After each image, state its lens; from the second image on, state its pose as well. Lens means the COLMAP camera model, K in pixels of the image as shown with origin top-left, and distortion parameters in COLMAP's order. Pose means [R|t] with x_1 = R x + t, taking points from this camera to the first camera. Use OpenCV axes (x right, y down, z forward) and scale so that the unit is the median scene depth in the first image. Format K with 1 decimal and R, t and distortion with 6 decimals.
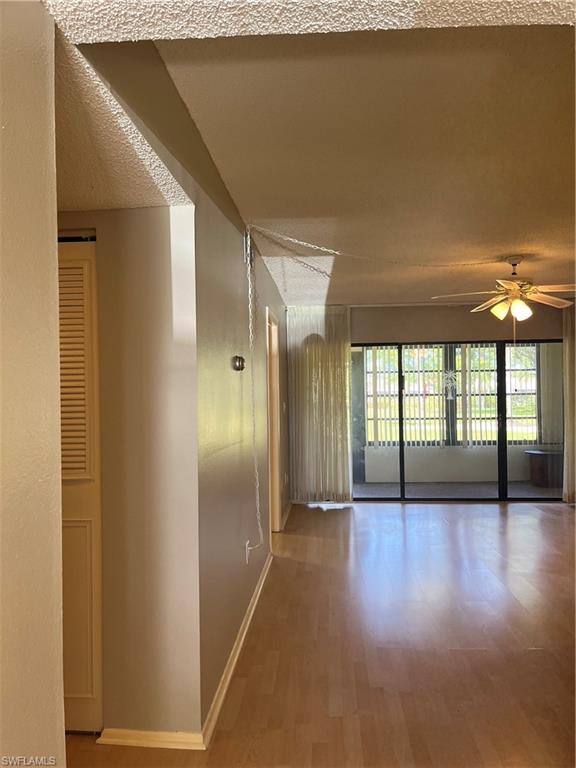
lens RADIAL K [[591.7, 0, 291.6], [0, 591.7, 392.4], [0, 0, 1]] dist [0.058970, -0.030793]
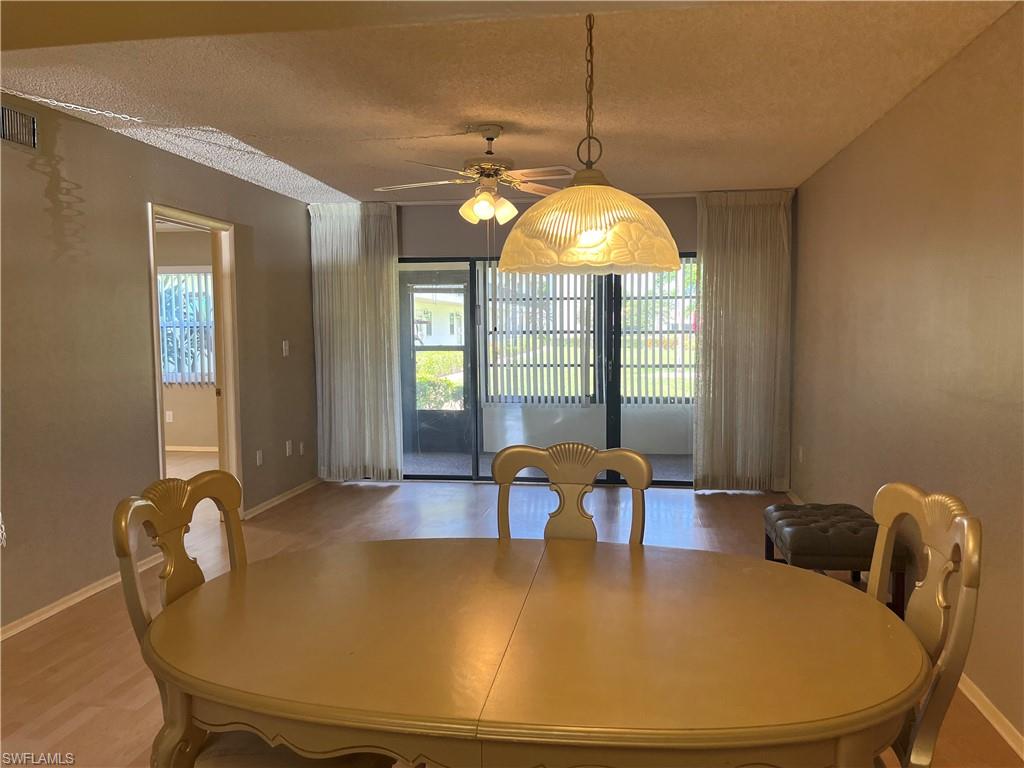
lens RADIAL K [[789.0, 0, 517.1], [0, 789.0, 387.6], [0, 0, 1]] dist [0.058970, -0.030793]
pose [[0.995549, 0.017711, -0.092565, 0.327111], [-0.010421, 0.996848, 0.078651, -0.004181], [0.093667, -0.077337, 0.992595, 0.067012]]
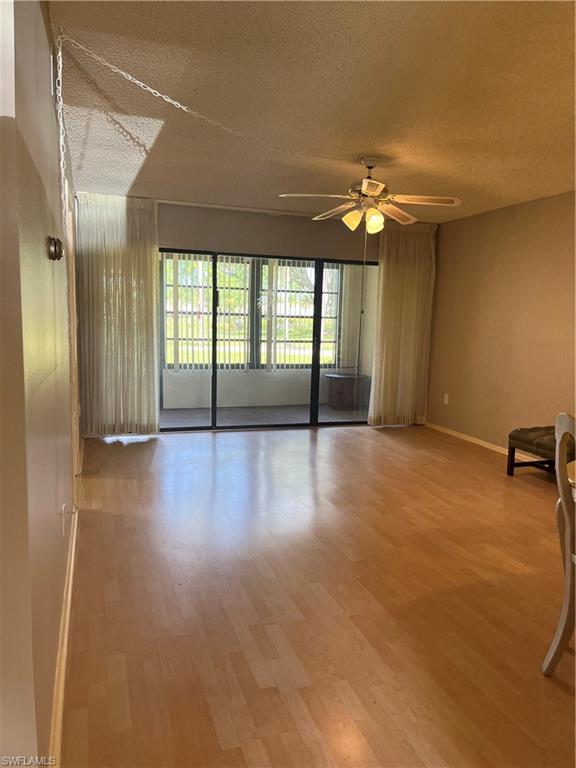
lens RADIAL K [[591.7, 0, 294.6], [0, 591.7, 390.7], [0, 0, 1]] dist [0.058970, -0.030793]
pose [[0.923525, -0.007796, 0.383460, -0.047045], [-0.042251, 0.991641, 0.121917, 0.007273], [-0.381205, -0.128795, 0.915475, 0.128919]]
